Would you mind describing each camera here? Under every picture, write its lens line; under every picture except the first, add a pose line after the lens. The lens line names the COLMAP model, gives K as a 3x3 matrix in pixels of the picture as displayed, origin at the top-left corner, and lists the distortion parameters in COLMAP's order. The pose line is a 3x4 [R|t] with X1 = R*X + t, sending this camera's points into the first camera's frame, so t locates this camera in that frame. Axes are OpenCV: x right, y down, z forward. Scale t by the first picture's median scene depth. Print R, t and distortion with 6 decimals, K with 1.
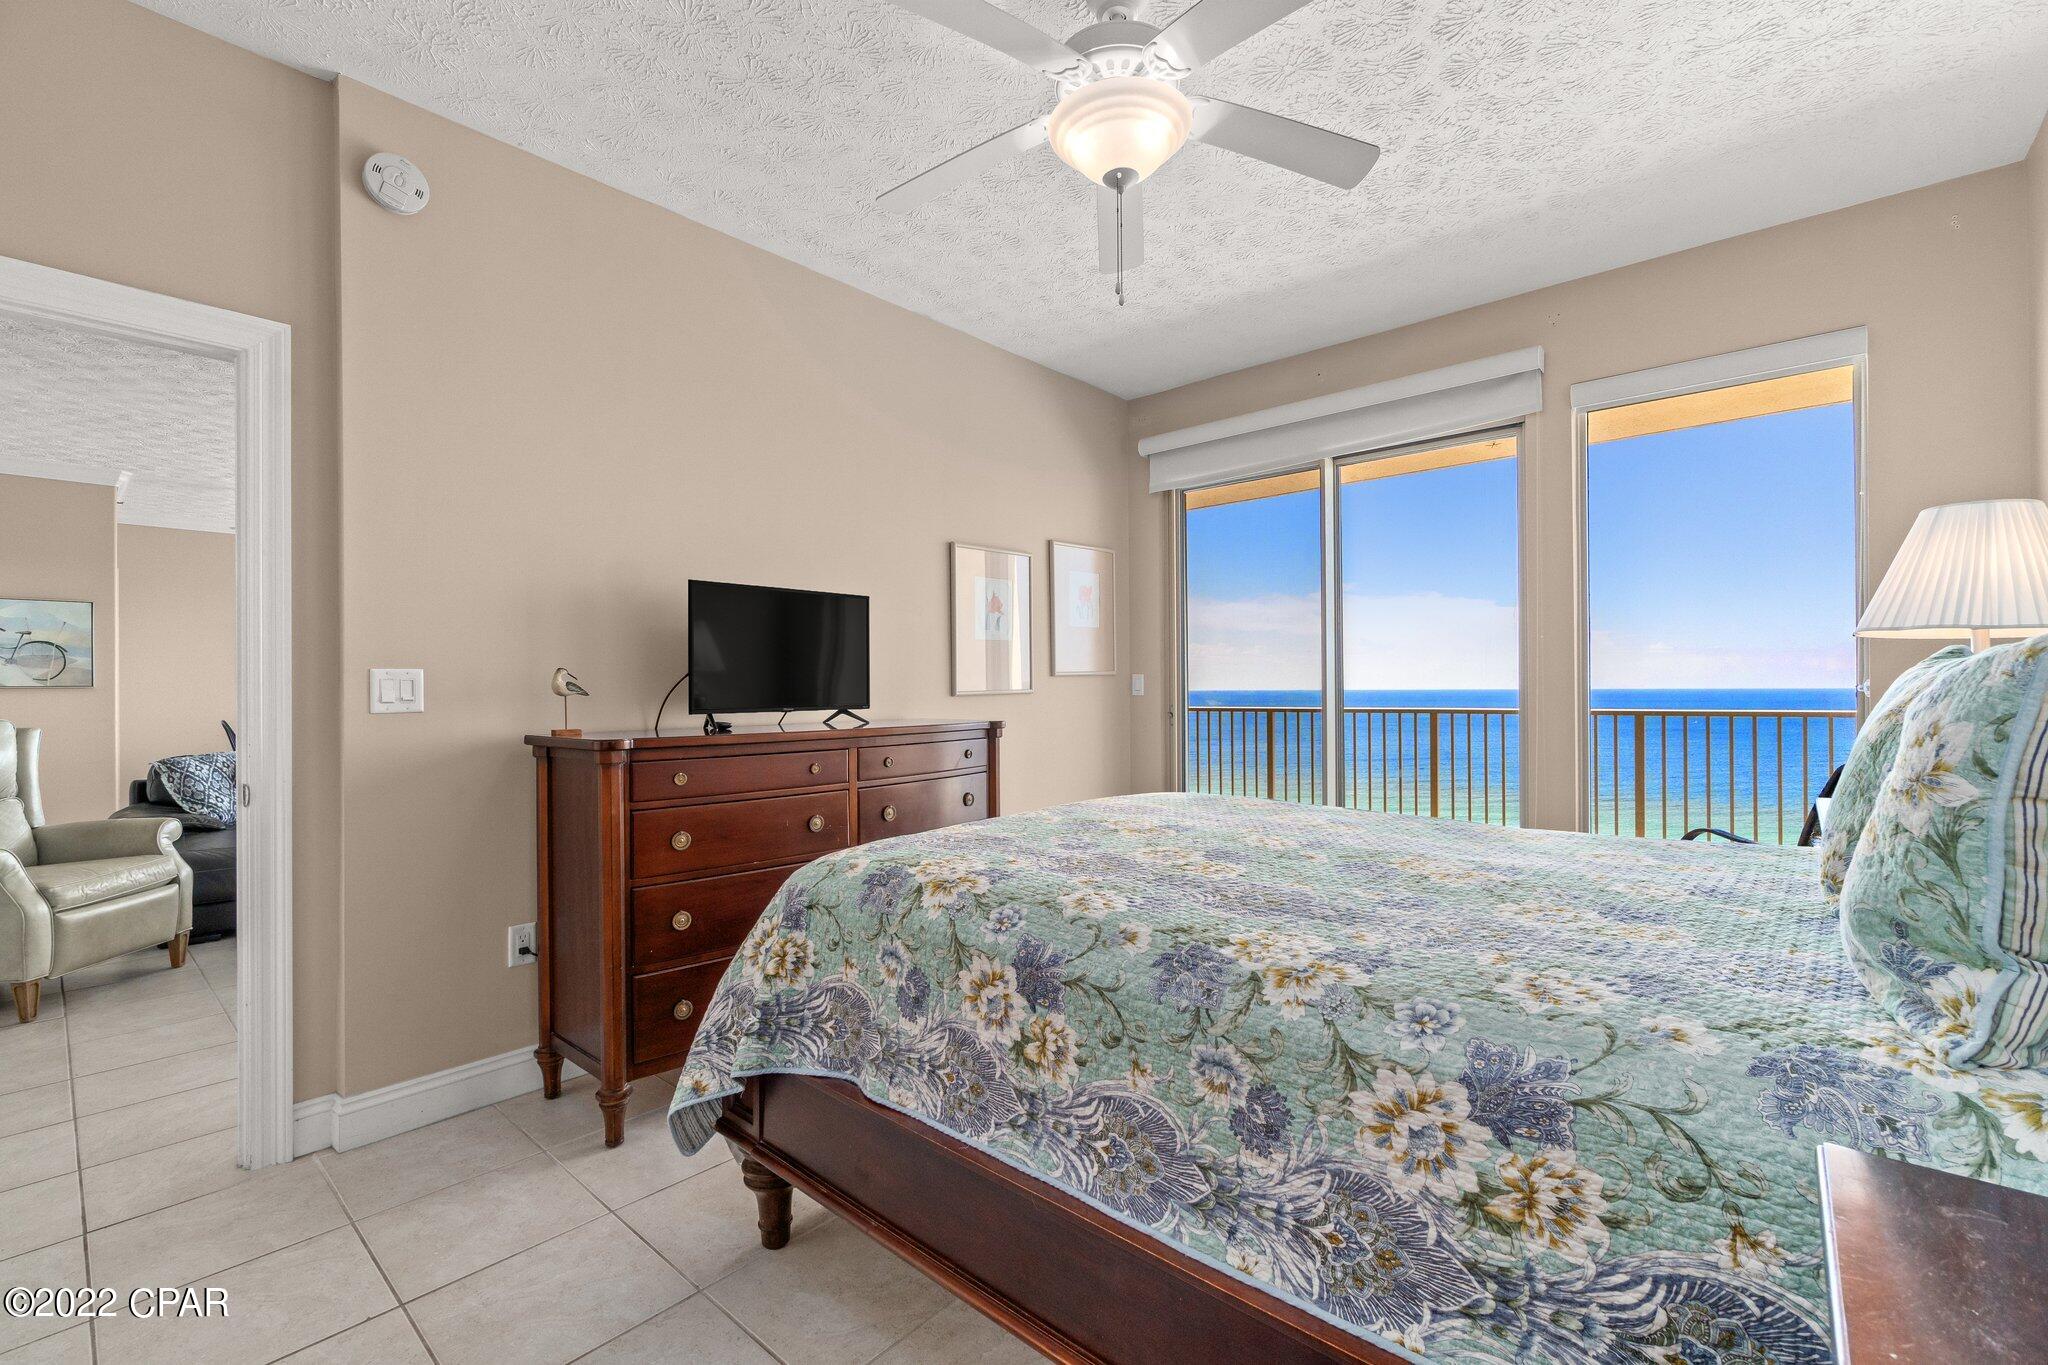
lens RADIAL K [[886.0, 0, 1034.5], [0, 886.0, 690.4], [0, 0, 1]] dist [-0.002520, 0.001333]
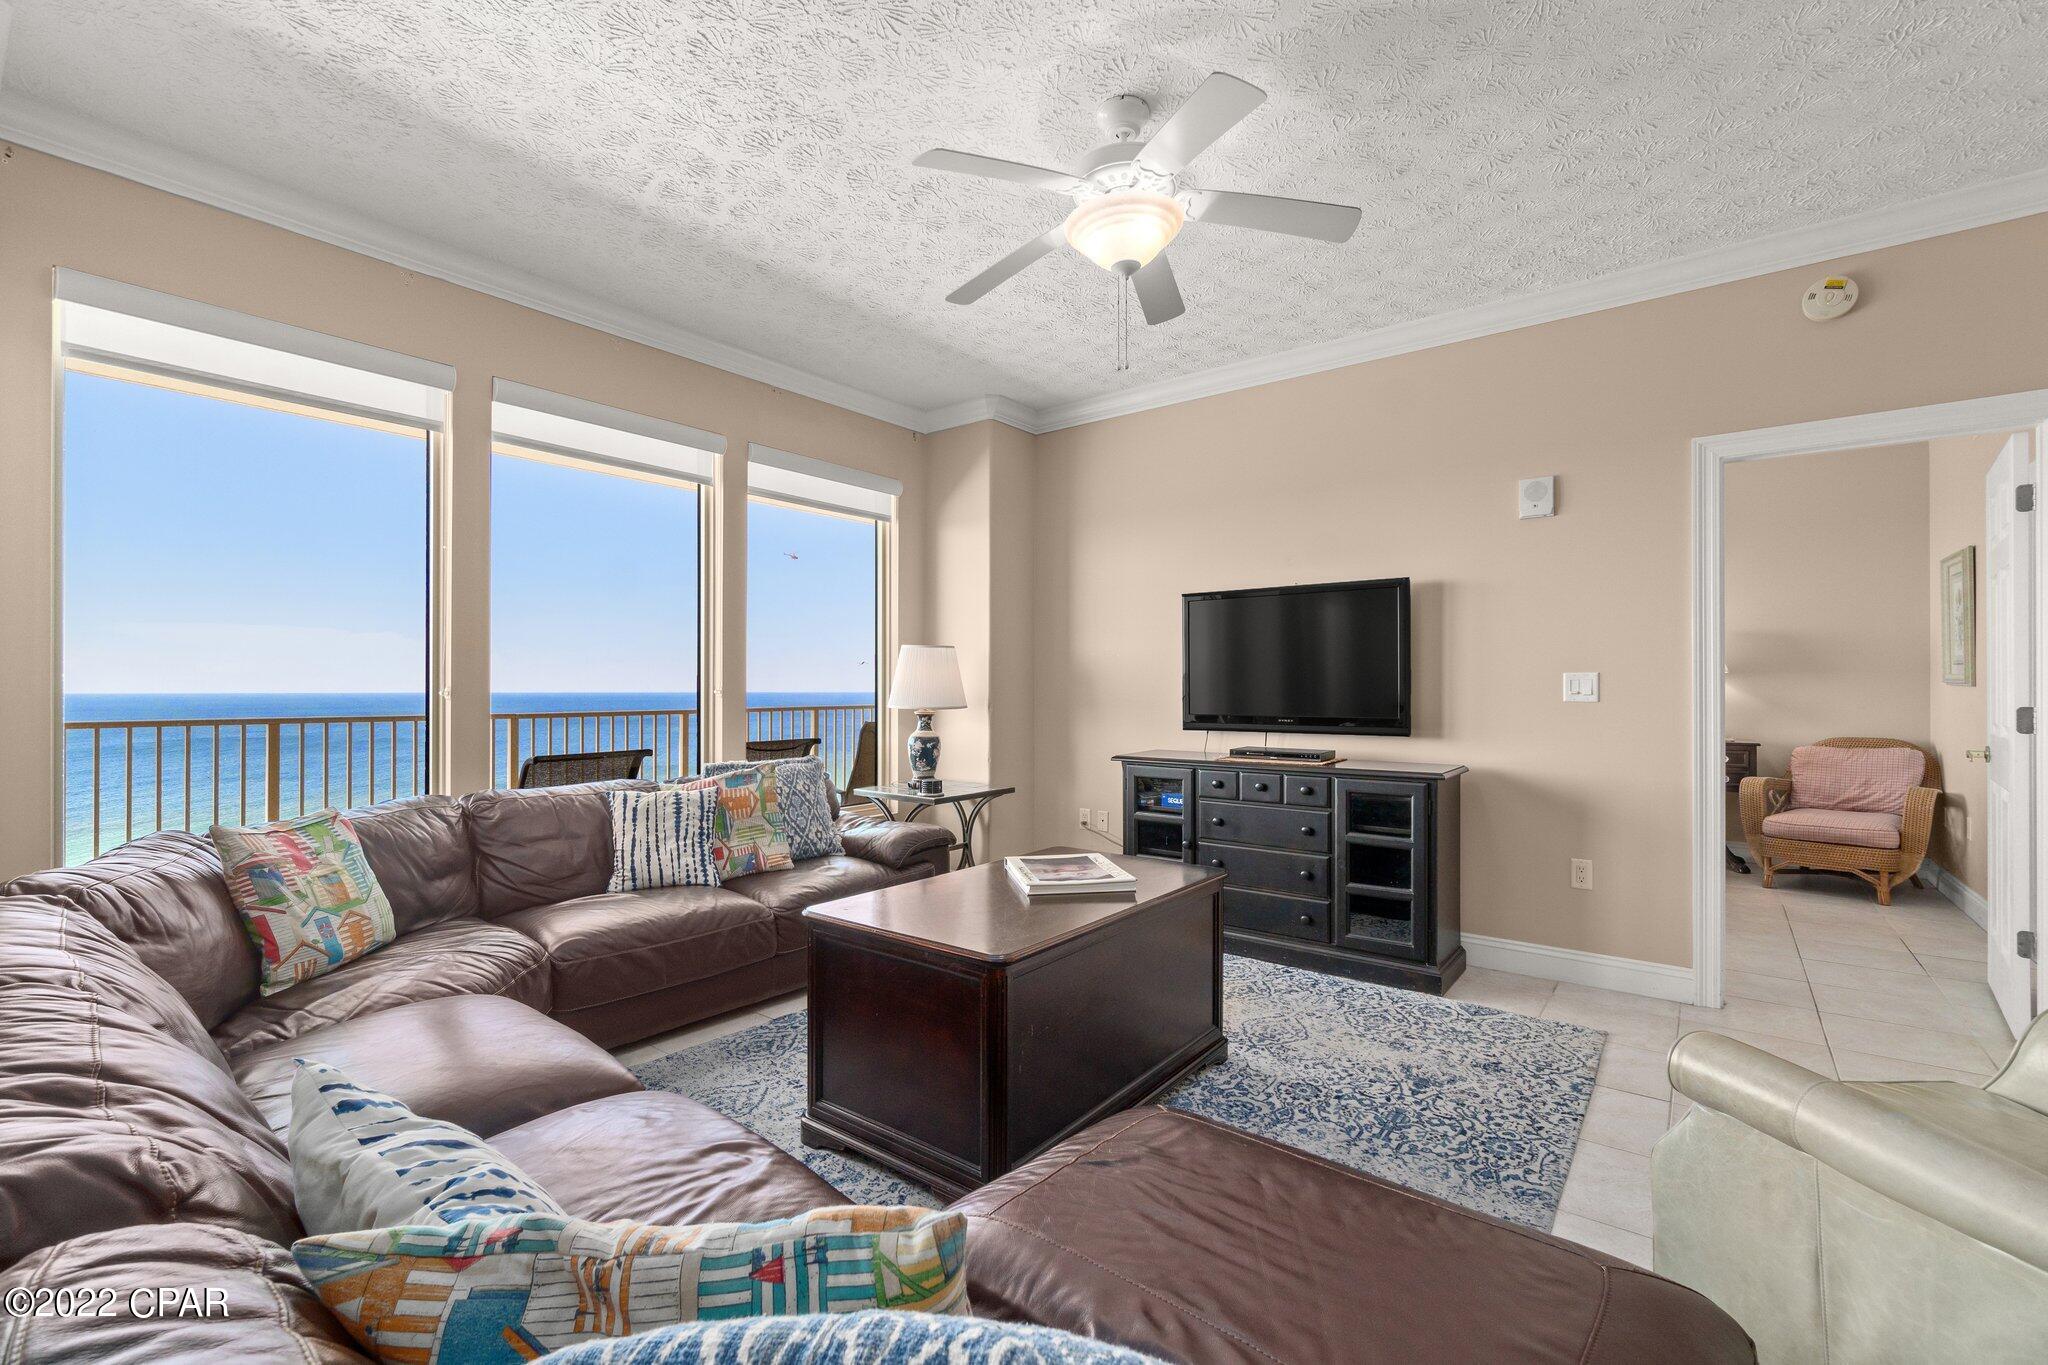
lens RADIAL K [[886.0, 0, 1025.1], [0, 886.0, 676.7], [0, 0, 1]] dist [-0.002520, 0.001333]
pose [[-0.067902, 0.020762, 0.997476, -3.460224], [0.001691, 0.999784, -0.020695, 0.020365], [-0.997691, 0.000281, -0.067922, 3.366092]]
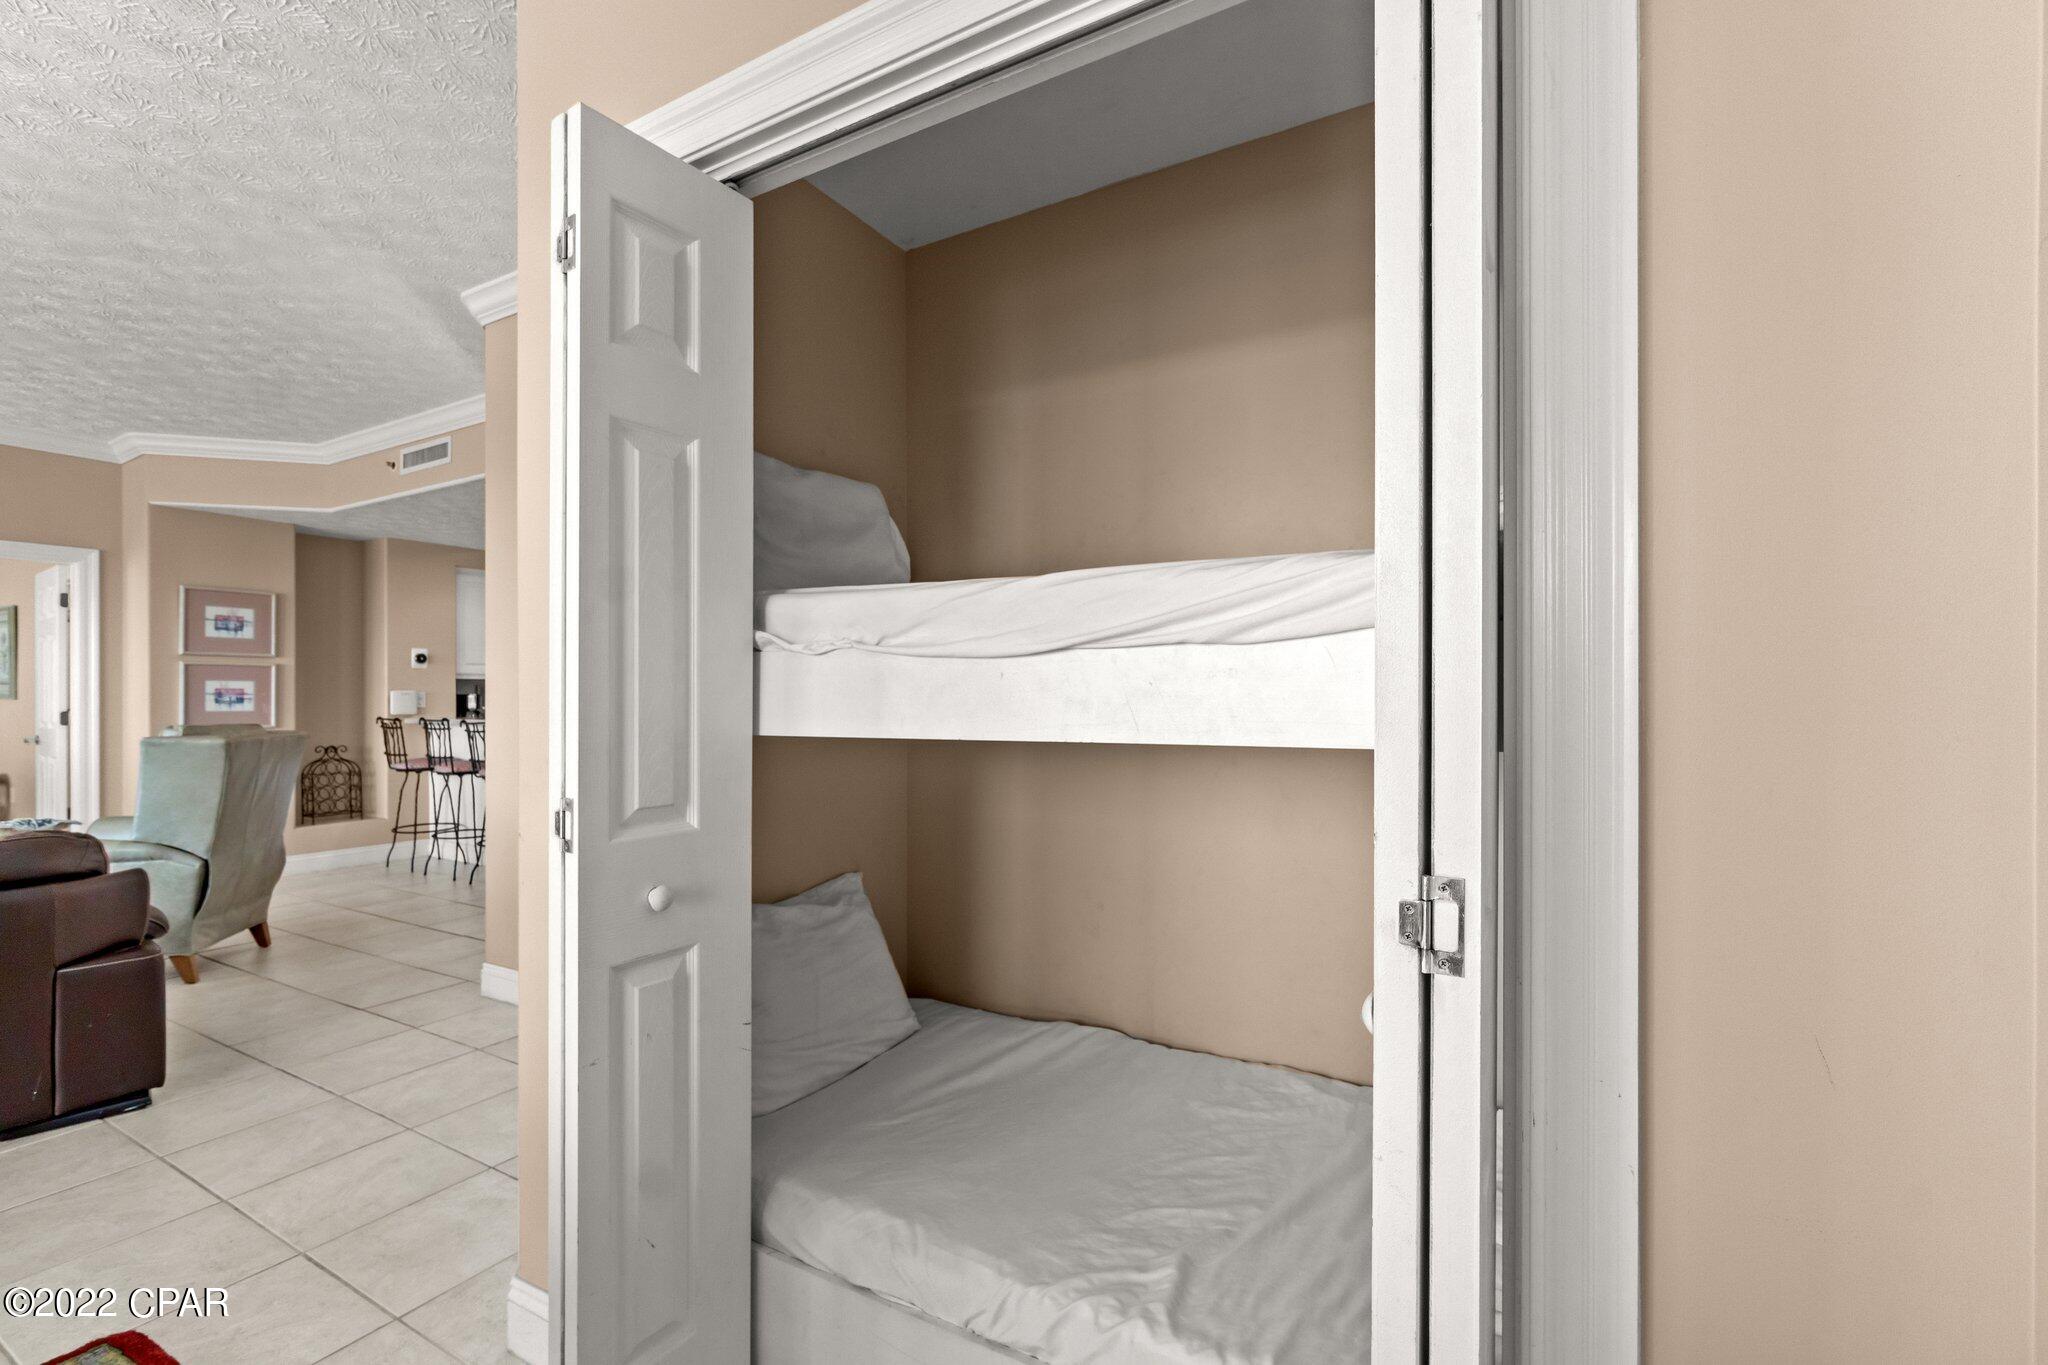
lens RADIAL K [[886.0, 0, 1043.4], [0, 886.0, 695.6], [0, 0, 1]] dist [-0.002520, 0.001333]
pose [[-0.980092, 0.007062, -0.198417, -4.912372], [0.006819, 0.999975, 0.001907, 0.004931], [0.198426, 0.000516, -0.980116, 5.429236]]
